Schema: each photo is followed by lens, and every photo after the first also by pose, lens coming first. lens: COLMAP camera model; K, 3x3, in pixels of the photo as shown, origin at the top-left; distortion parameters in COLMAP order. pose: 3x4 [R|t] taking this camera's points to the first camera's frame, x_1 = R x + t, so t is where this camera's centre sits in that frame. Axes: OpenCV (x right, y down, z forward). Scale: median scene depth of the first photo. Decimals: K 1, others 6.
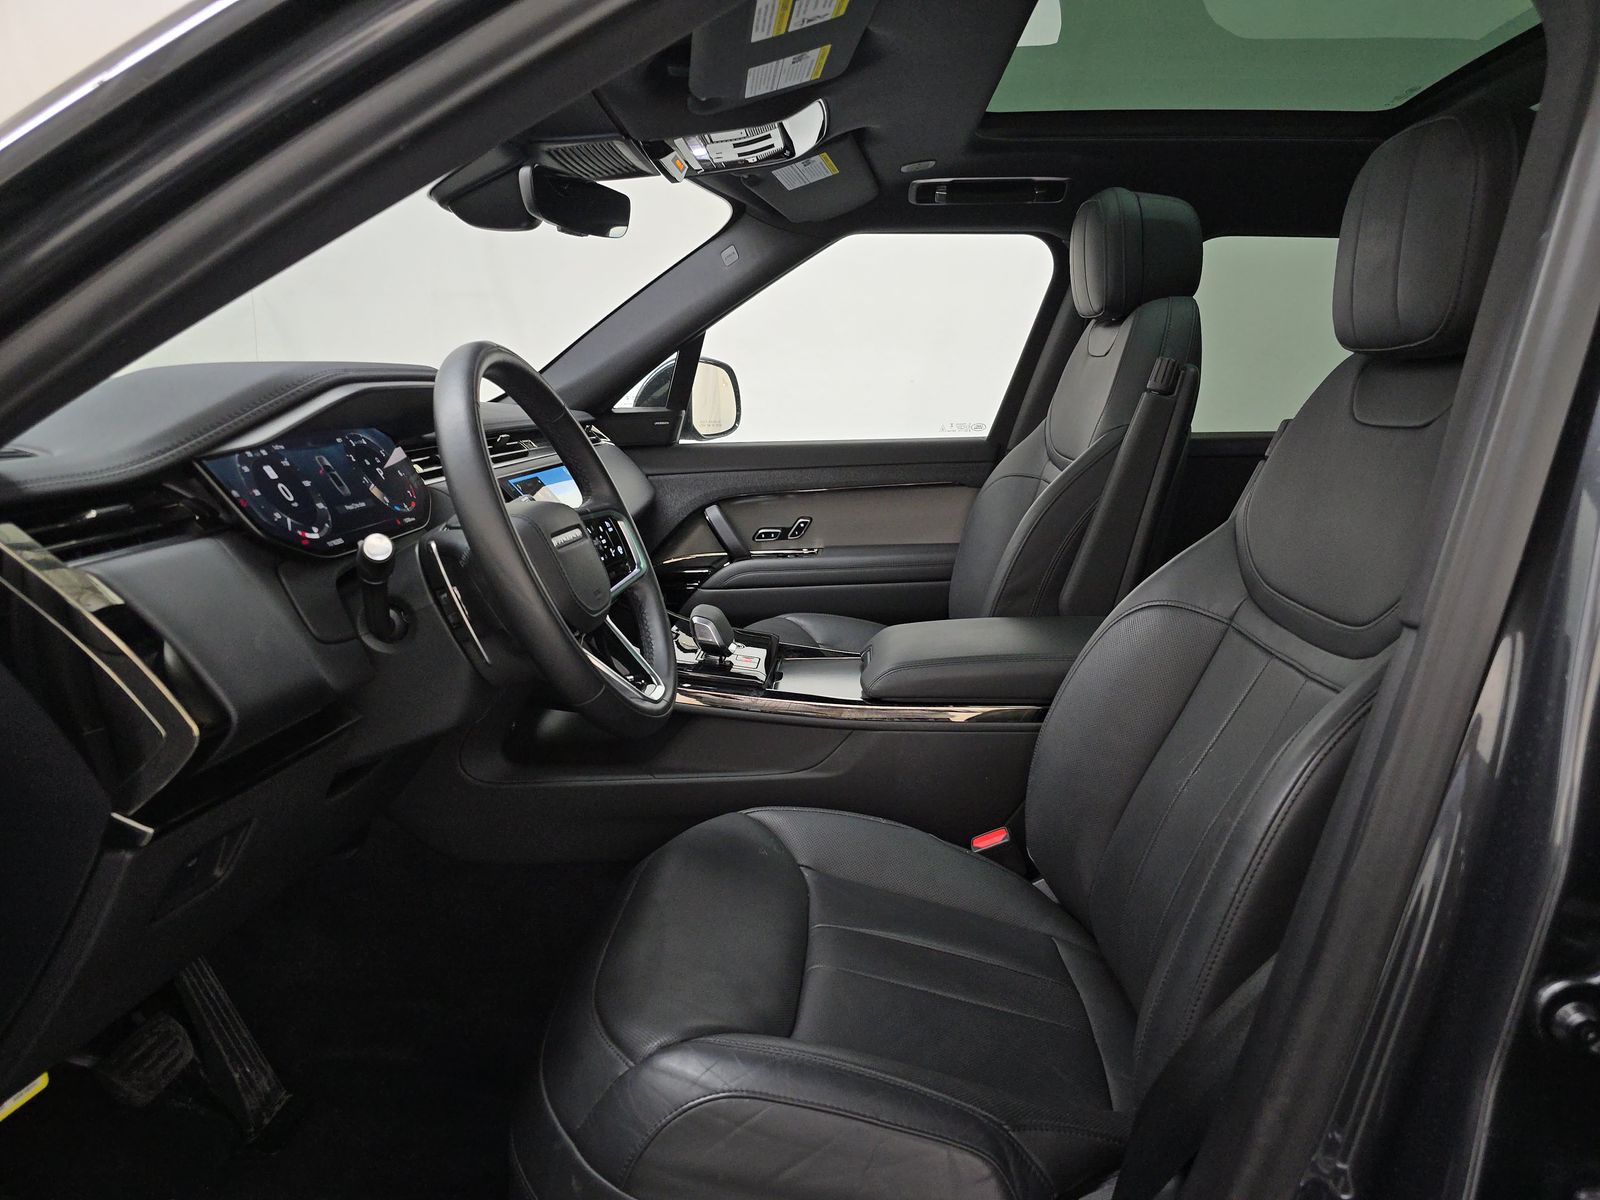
lens RADIAL K [[1085.7, 0, 800.0], [0, 1085.7, 600.0], [0, 0, 1]] dist [0.008776, 0.003827]
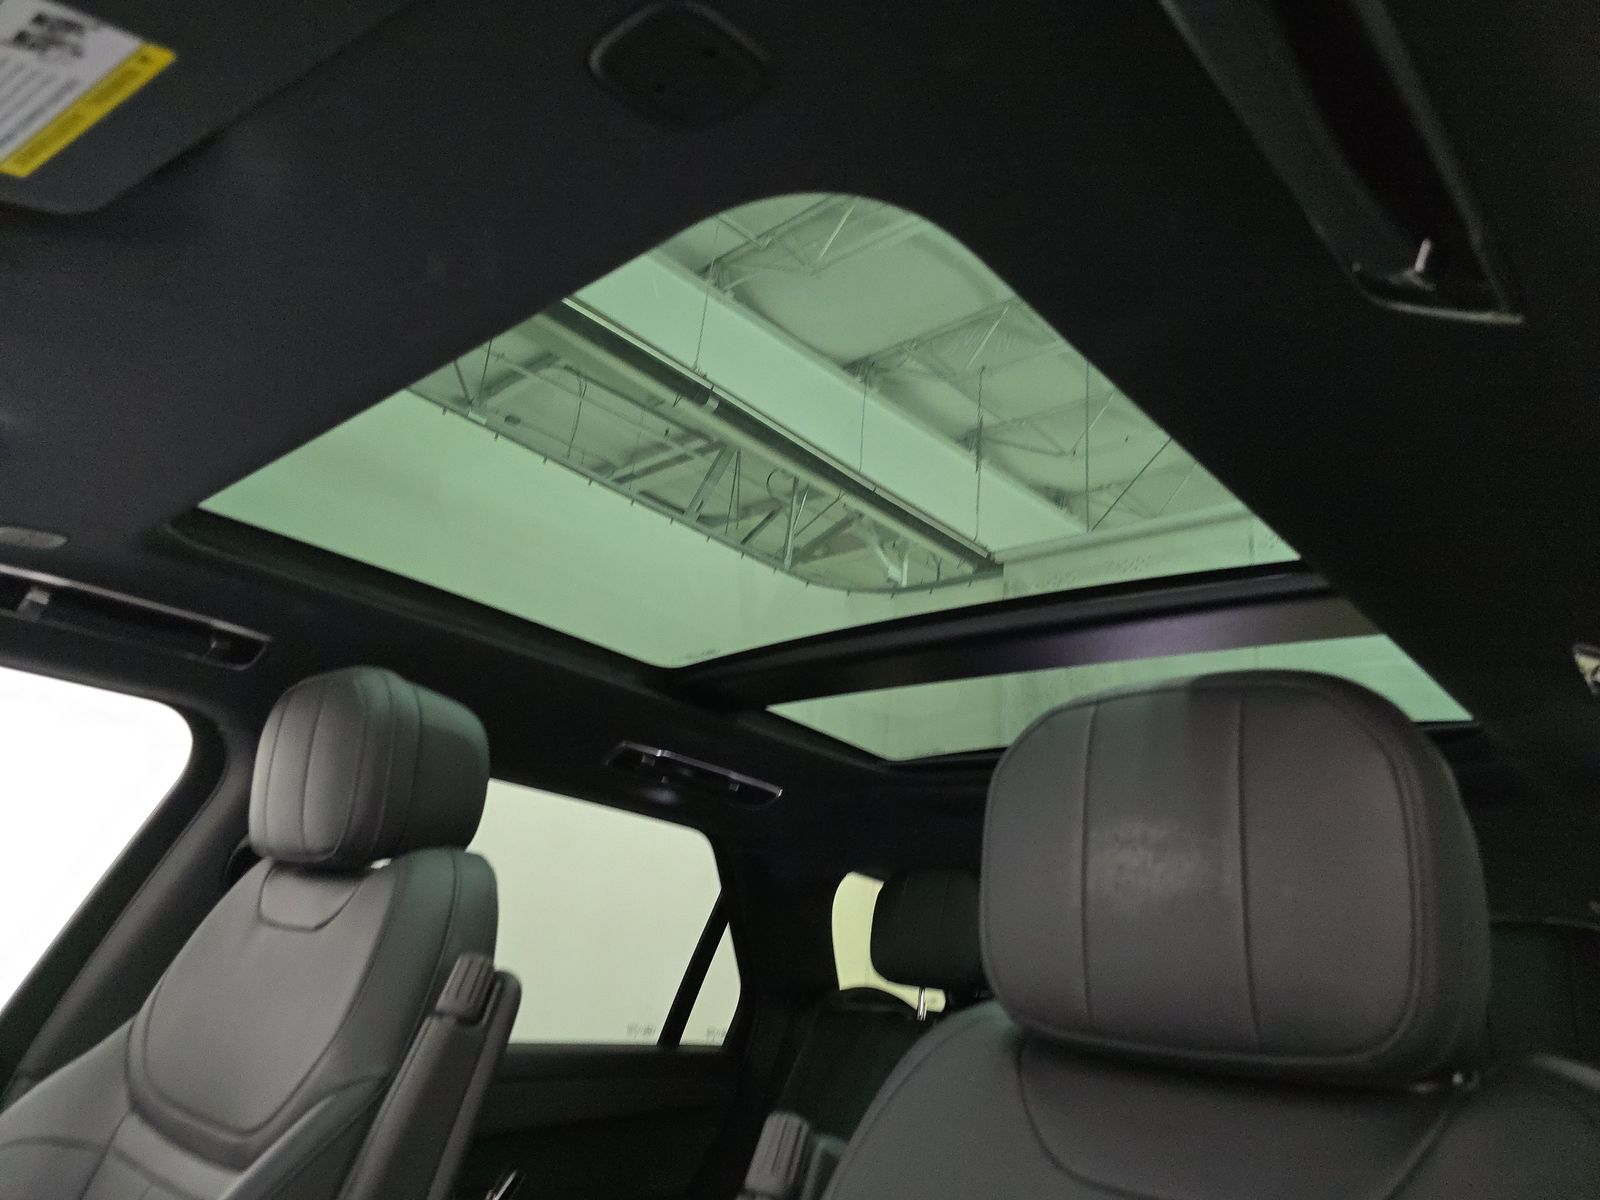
lens RADIAL K [[1085.7, 0, 800.0], [0, 1085.7, 600.0], [0, 0, 1]] dist [0.008776, 0.003827]
pose [[0.635763, 0.326724, 0.699326, -0.020369], [0.041234, 0.890329, -0.453447, -0.101949], [-0.770782, 0.317121, 0.552566, 0.404052]]
